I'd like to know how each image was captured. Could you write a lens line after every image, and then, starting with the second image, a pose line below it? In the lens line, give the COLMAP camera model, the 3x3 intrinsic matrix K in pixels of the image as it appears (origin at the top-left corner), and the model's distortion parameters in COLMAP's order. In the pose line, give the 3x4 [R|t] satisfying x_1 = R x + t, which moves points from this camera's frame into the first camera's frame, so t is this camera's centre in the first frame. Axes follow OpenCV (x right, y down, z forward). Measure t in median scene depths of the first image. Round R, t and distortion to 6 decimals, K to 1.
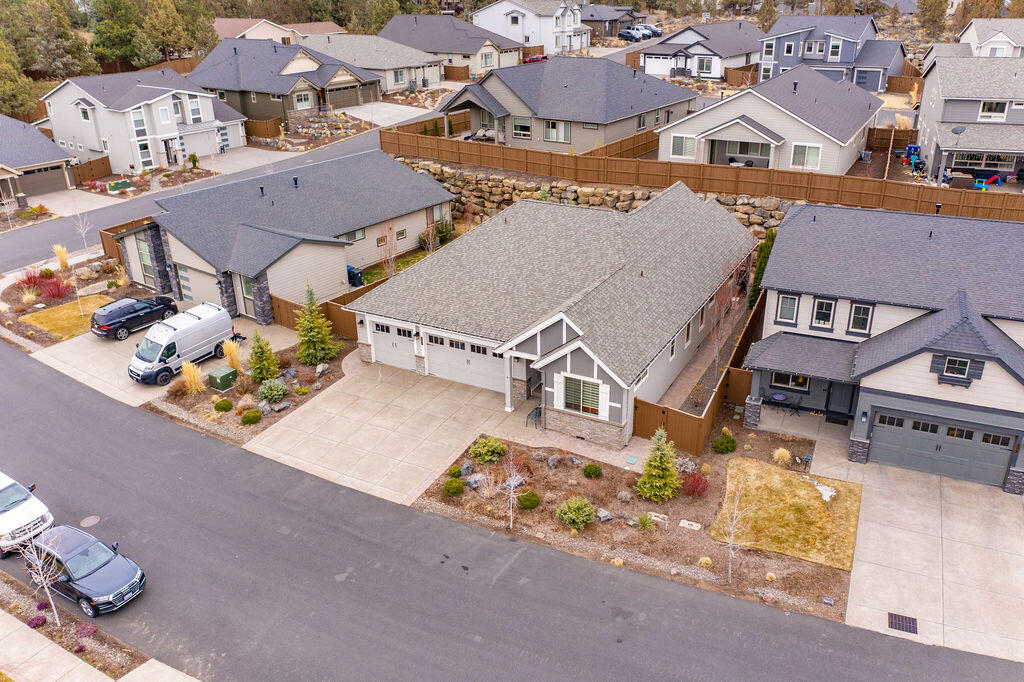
lens RADIAL K [[814.0, 0, 515.5], [0, 814.0, 342.6], [0, 0, 1]] dist [-0.008912, -0.007105]
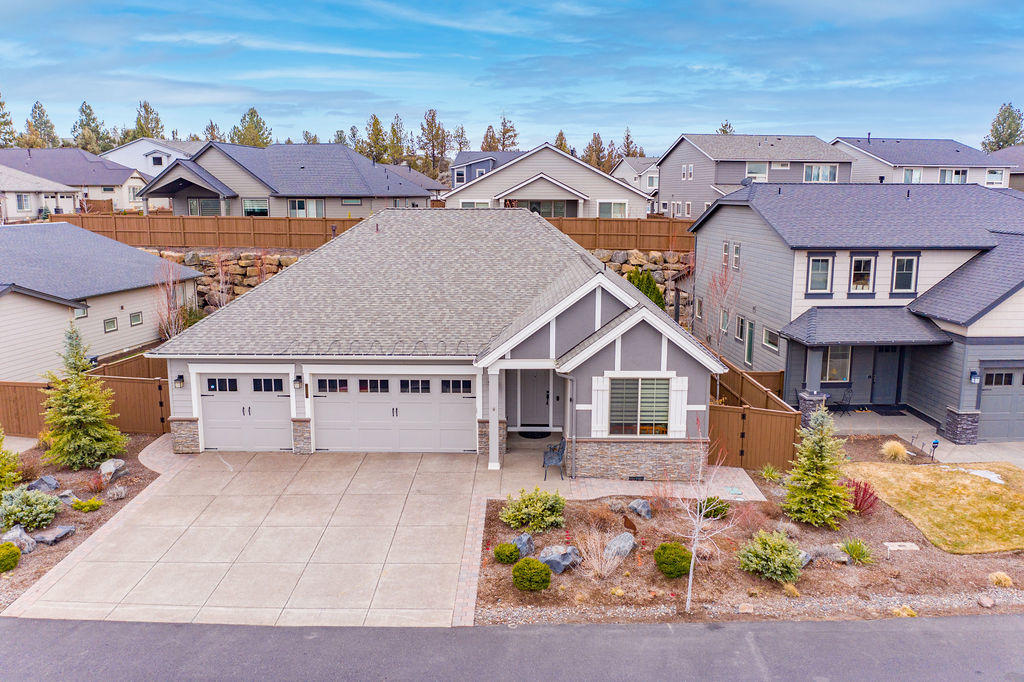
lens RADIAL K [[814.0, 0, 508.6], [0, 814.0, 338.0], [0, 0, 1]] dist [-0.008912, -0.007105]
pose [[0.882186, -0.060171, 0.467041, -0.283505], [0.178014, 0.960818, -0.212461, 0.123468], [-0.435958, 0.270570, 0.858331, 0.456329]]
